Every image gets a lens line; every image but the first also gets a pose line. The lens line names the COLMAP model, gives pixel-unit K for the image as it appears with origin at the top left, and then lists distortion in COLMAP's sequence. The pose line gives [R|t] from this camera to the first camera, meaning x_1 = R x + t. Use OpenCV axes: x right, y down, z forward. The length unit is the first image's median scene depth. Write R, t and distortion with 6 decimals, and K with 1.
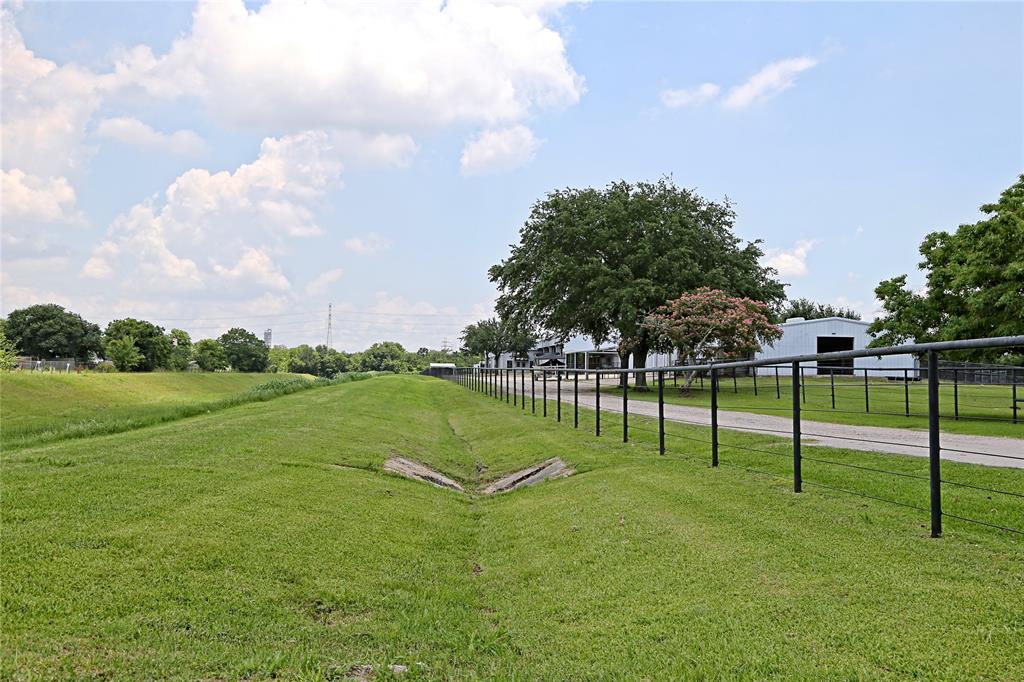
lens RADIAL K [[1042.9, 0, 512.0], [0, 1042.9, 341.0], [0, 0, 1]] dist [-0.001382, 0.000001]
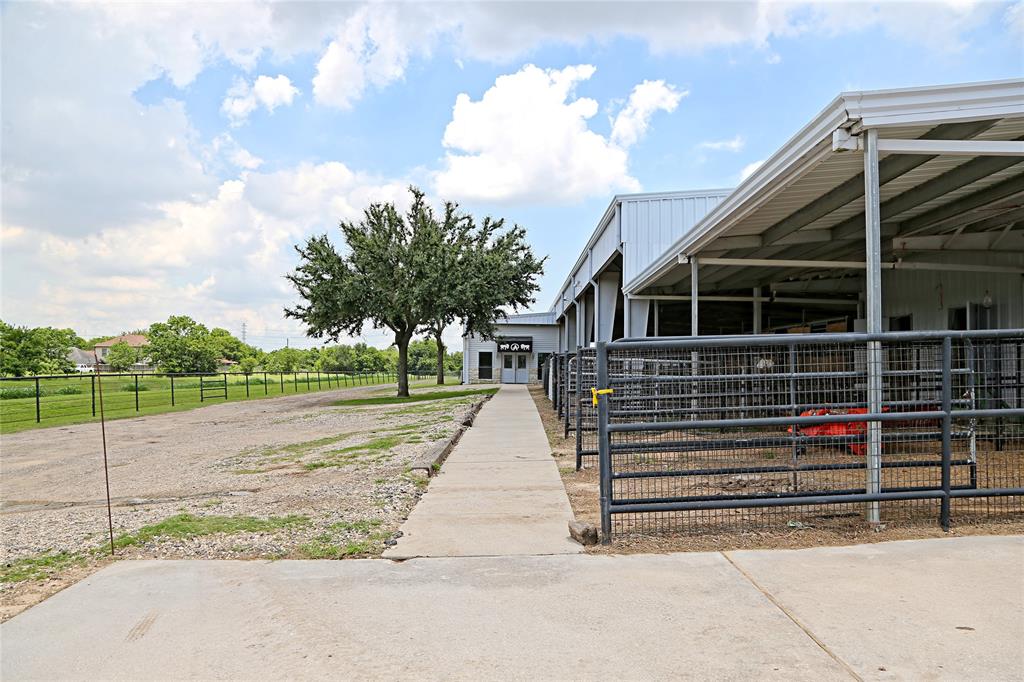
lens RADIAL K [[696.9, 0, 512.0], [0, 696.9, 341.0], [0, 0, 1]] dist [-0.075196, 0.006011]
pose [[0.994893, -0.012039, -0.100211, 0.053888], [0.011227, 0.999900, -0.008657, 0.026818], [0.100305, 0.007487, 0.994929, 1.179258]]
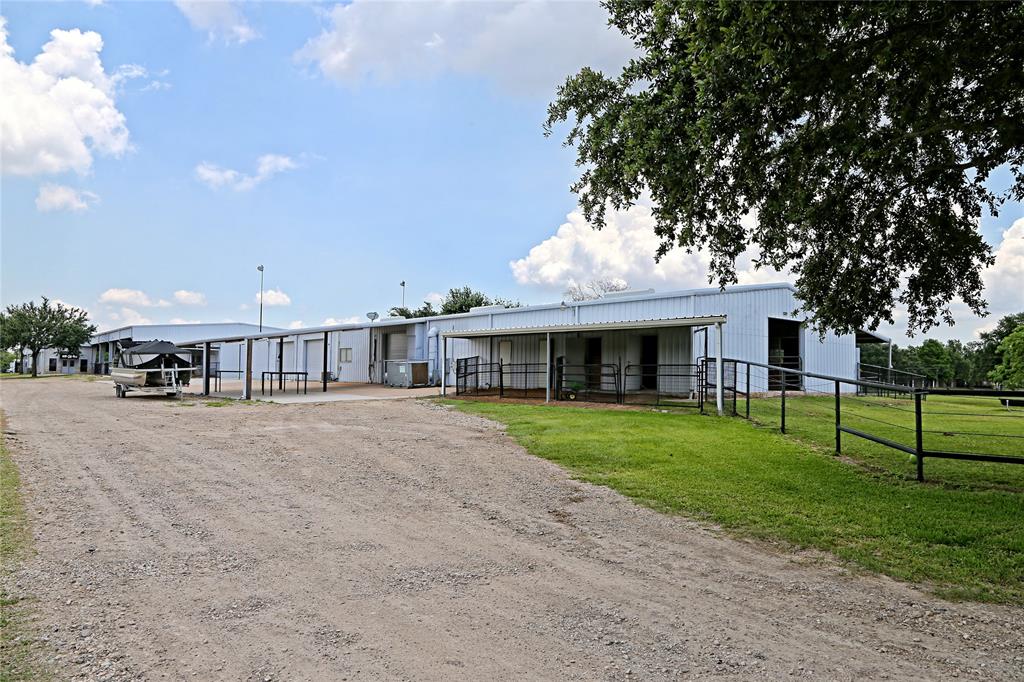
lens RADIAL K [[696.9, 0, 512.0], [0, 696.9, 341.0], [0, 0, 1]] dist [-0.075196, 0.006011]
pose [[0.830664, 0.032503, 0.555824, 0.004292], [-0.024085, 0.999458, -0.022451, 0.012937], [-0.556252, 0.005263, 0.830997, 0.577804]]
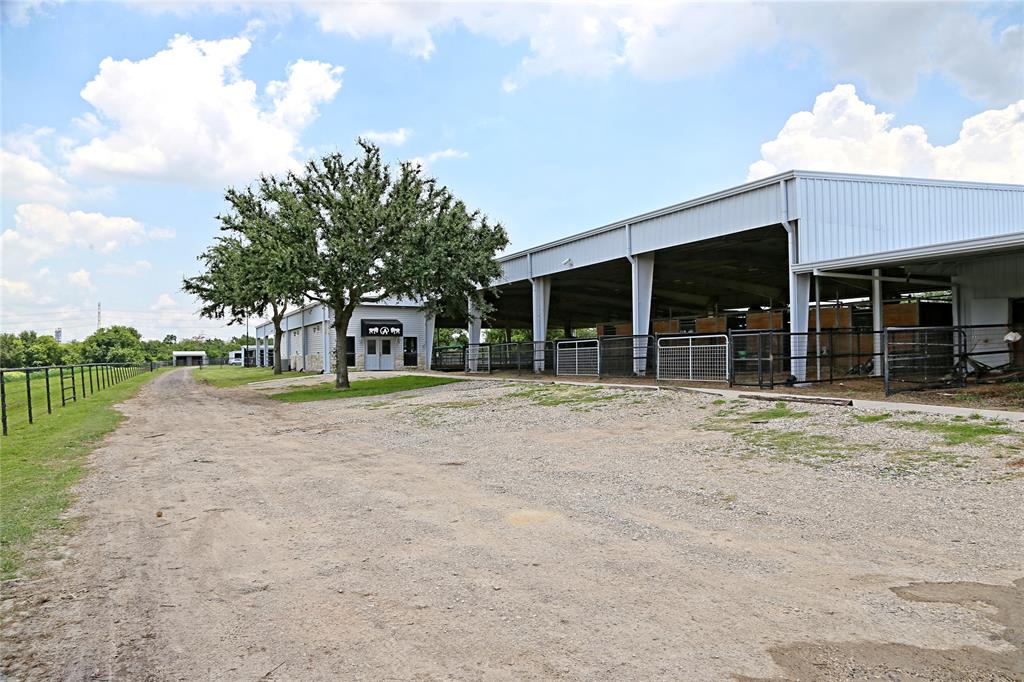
lens RADIAL K [[696.9, 0, 512.0], [0, 696.9, 341.0], [0, 0, 1]] dist [-0.075196, 0.006011]
pose [[0.937370, -0.019573, 0.347785, -0.049760], [0.015256, 0.999769, 0.015149, 0.027732], [-0.348001, -0.008894, 0.937452, 1.214014]]
